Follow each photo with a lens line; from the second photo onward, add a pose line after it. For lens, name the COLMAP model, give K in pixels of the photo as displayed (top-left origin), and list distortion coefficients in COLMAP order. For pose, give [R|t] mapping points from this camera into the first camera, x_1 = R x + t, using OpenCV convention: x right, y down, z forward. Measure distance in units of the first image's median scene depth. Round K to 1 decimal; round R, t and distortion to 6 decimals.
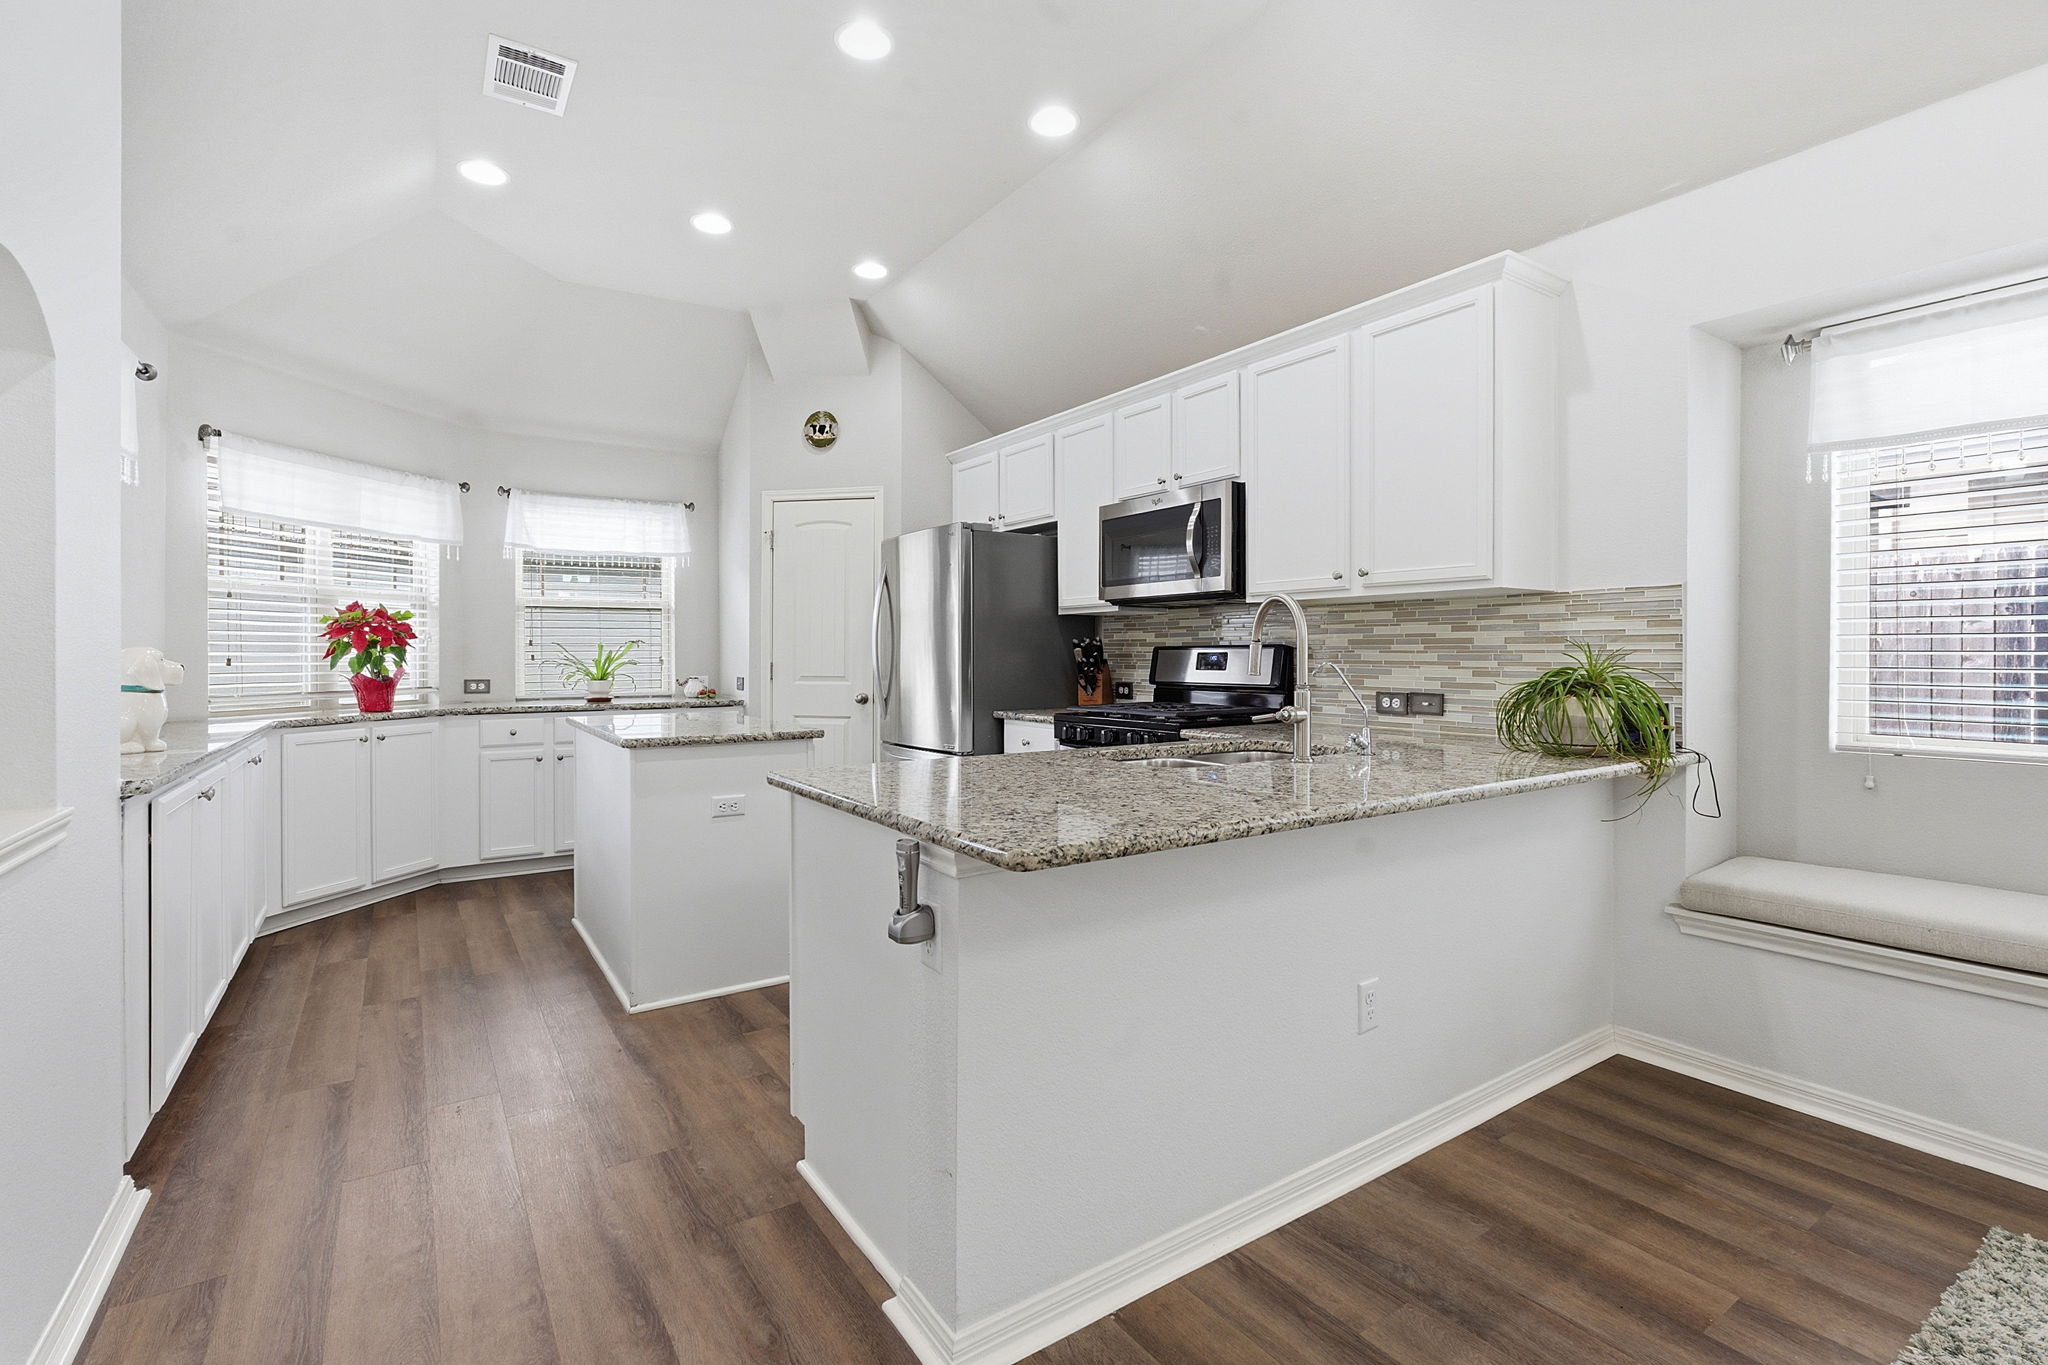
lens RADIAL K [[921.3, 0, 1019.9], [0, 921.3, 664.1], [0, 0, 1]] dist [-0.013970, 0.000137]
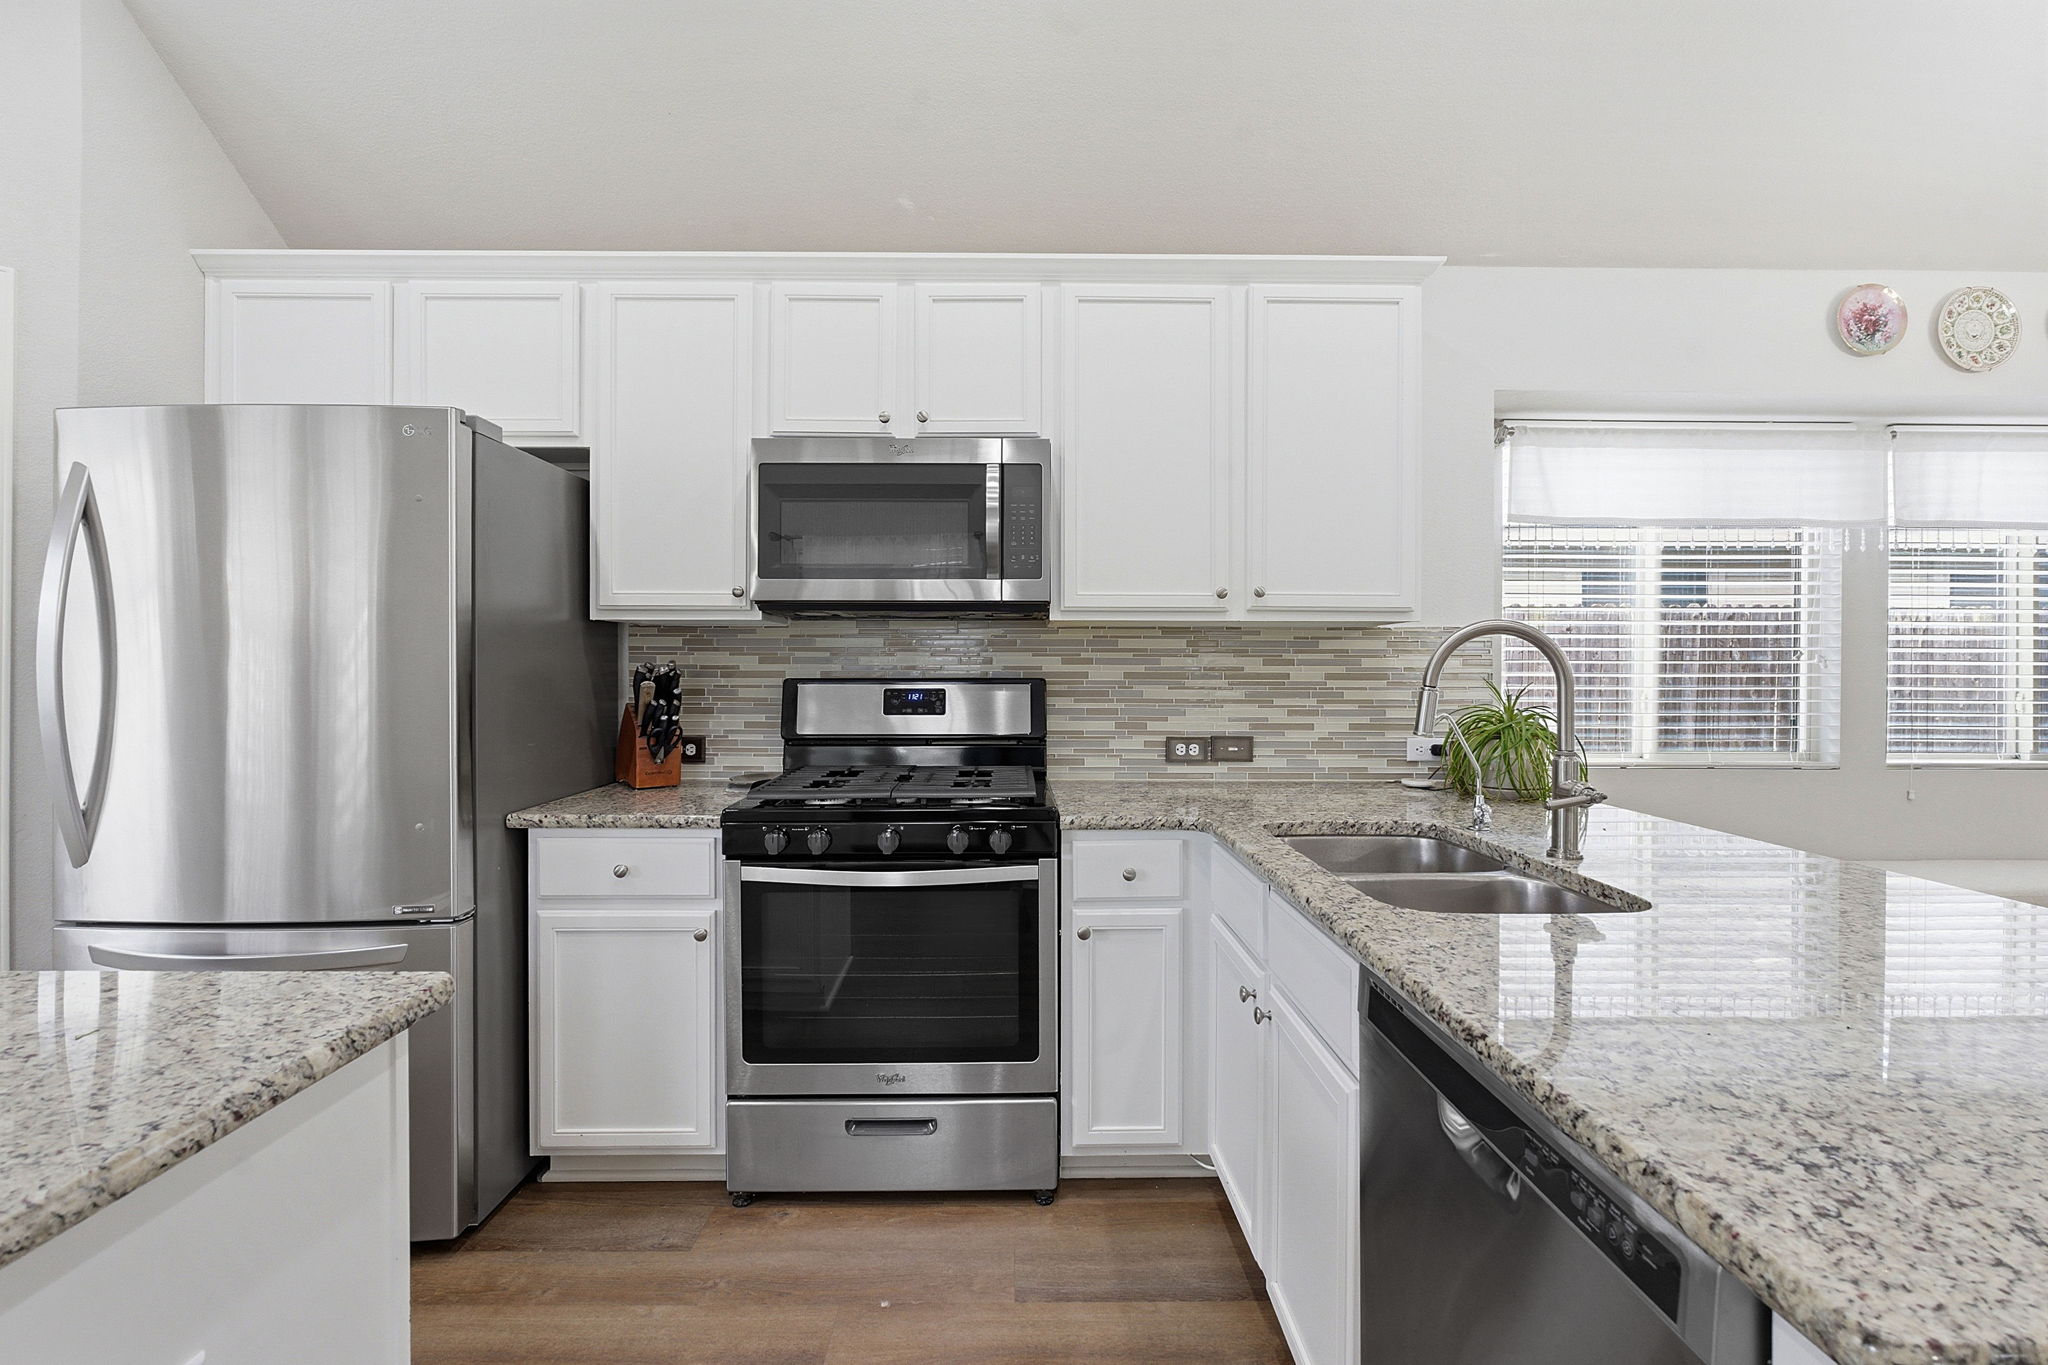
lens RADIAL K [[915.8, 0, 1028.7], [0, 915.8, 679.2], [0, 0, 1]] dist [0.002318, 0.000426]
pose [[0.550939, -0.011904, 0.834461, -0.274039], [0.006262, 0.999929, 0.010130, -0.023064], [-0.834522, -0.000356, 0.550974, 0.498945]]
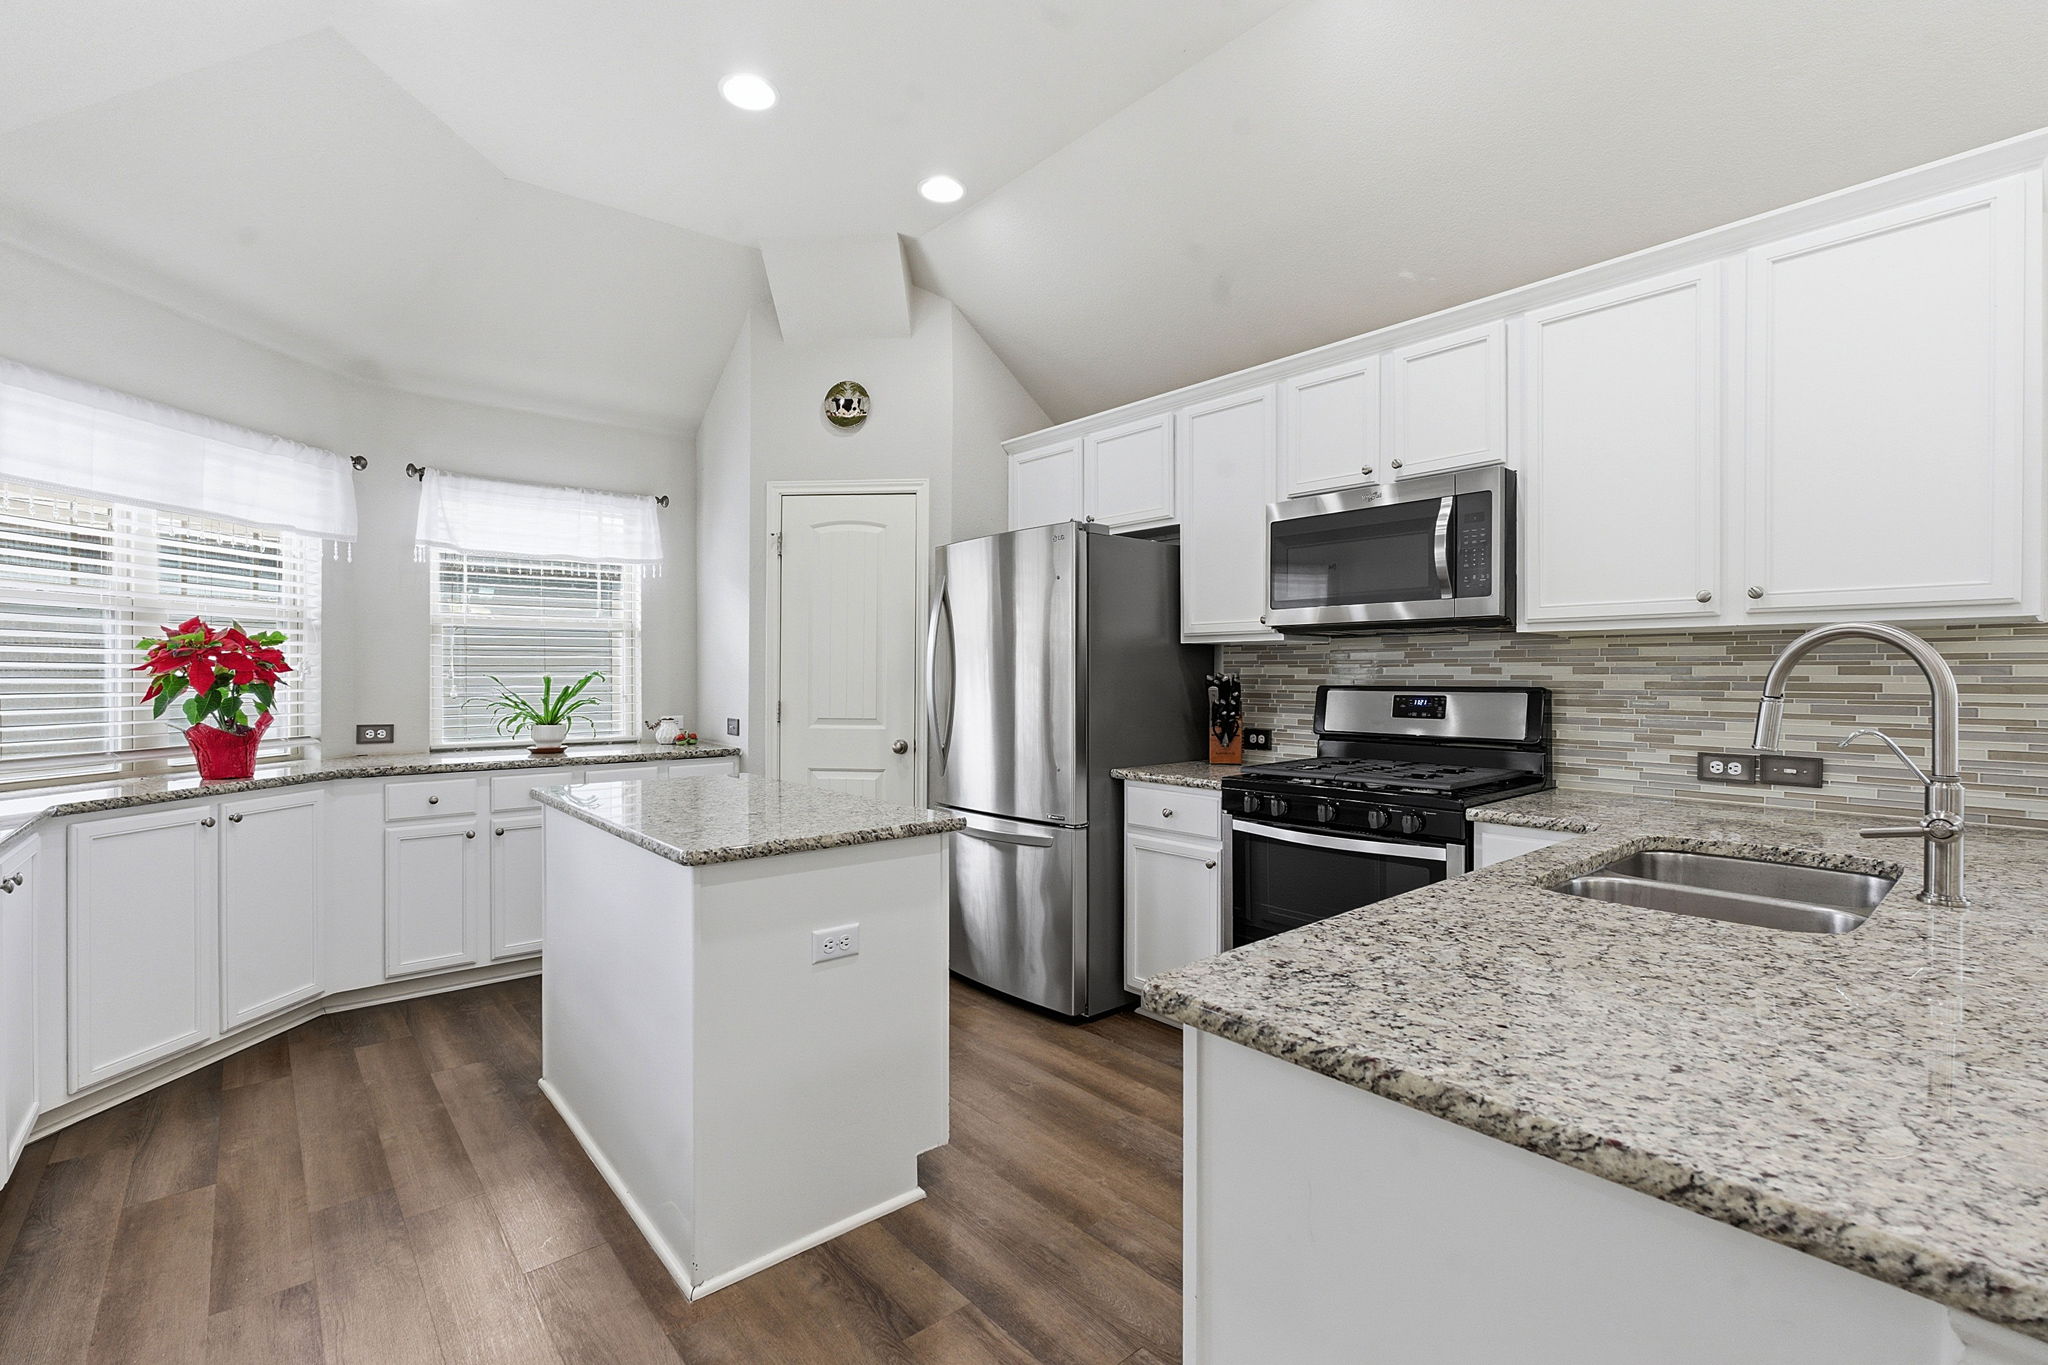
lens RADIAL K [[902.7, 0, 1024.0], [0, 902.7, 682.5], [0, 0, 1]] dist [-0.011671, 0.000675]
pose [[0.992725, 0.001410, 0.120392, -0.188924], [-0.001129, 0.999996, -0.002398, -0.018828], [-0.120395, 0.002244, 0.992724, 0.258499]]
